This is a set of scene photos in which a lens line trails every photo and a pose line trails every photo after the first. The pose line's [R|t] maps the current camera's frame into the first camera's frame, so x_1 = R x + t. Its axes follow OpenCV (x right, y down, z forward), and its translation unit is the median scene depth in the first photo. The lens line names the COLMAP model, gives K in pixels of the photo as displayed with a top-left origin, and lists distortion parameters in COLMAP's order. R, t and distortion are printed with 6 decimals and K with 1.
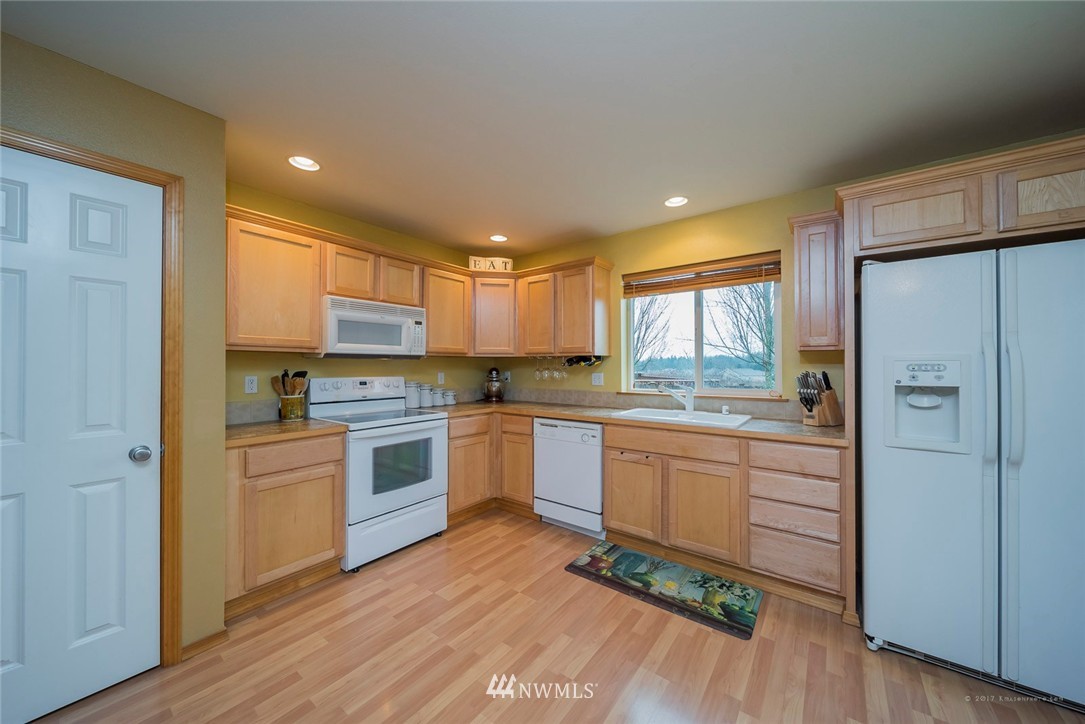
lens RADIAL K [[383.7, 0, 540.6], [0, 383.7, 363.6], [0, 0, 1]] dist [-0.002266, -0.001090]
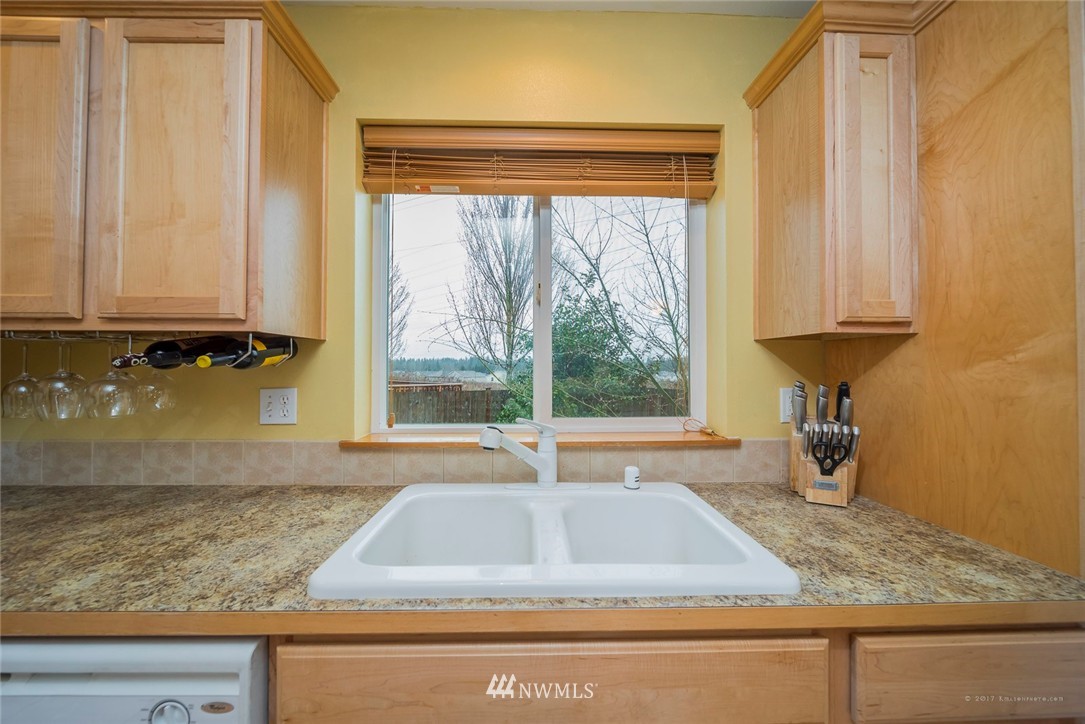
lens RADIAL K [[383.7, 0, 538.8], [0, 383.7, 363.5], [0, 0, 1]] dist [-0.002266, -0.001090]
pose [[0.782222, 0.010571, 0.622910, 0.155149], [-0.006918, 0.999942, -0.008282, 0.004180], [-0.622961, 0.002169, 0.782250, 0.783289]]
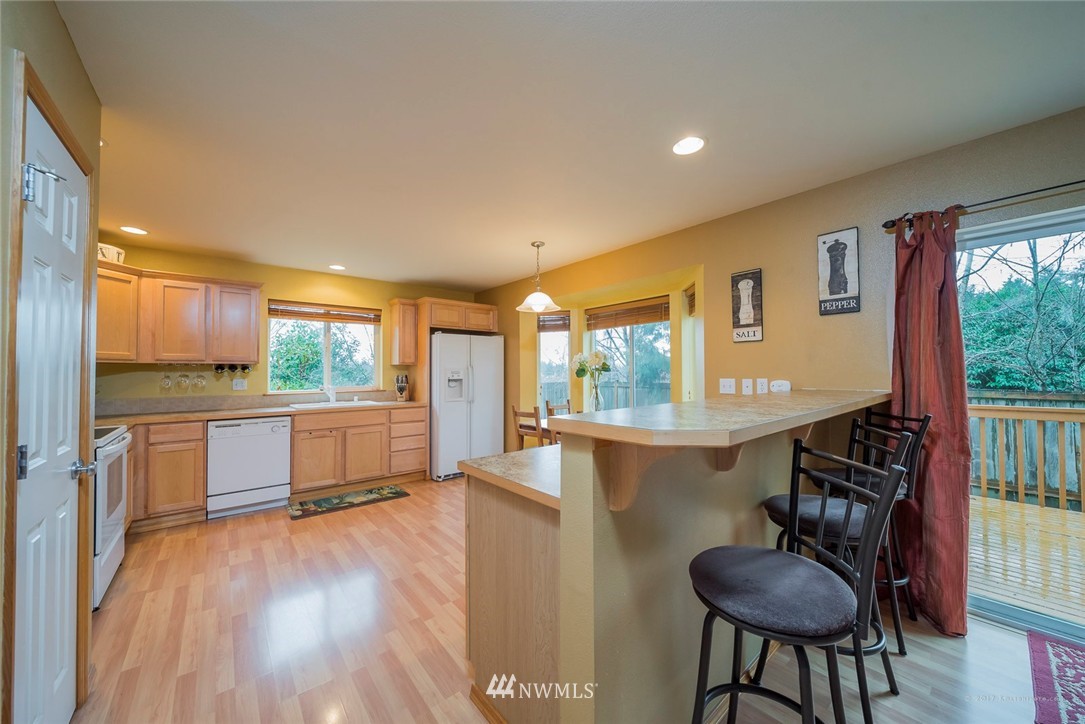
lens RADIAL K [[383.7, 0, 541.9], [0, 383.7, 365.8], [0, 0, 1]] dist [-0.002266, -0.001090]
pose [[0.217251, 0.015015, 0.976000, -1.028927], [-0.001796, 0.999886, -0.014983, 0.000922], [-0.976114, 0.001503, 0.217254, -0.160952]]
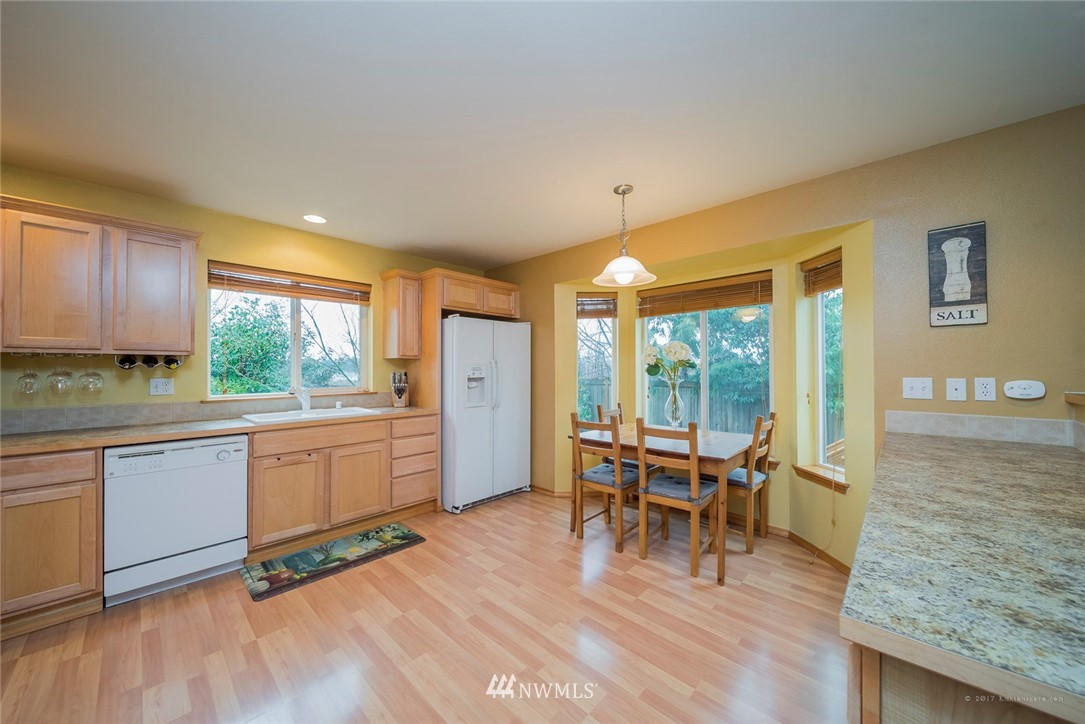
lens RADIAL K [[383.7, 0, 542.8], [0, 383.7, 364.8], [0, 0, 1]] dist [-0.002266, -0.001090]
pose [[0.101135, 0.009316, 0.994829, -0.698165], [-0.003226, 0.999954, -0.009036, 0.003486], [-0.994868, -0.002295, 0.101160, 0.249448]]
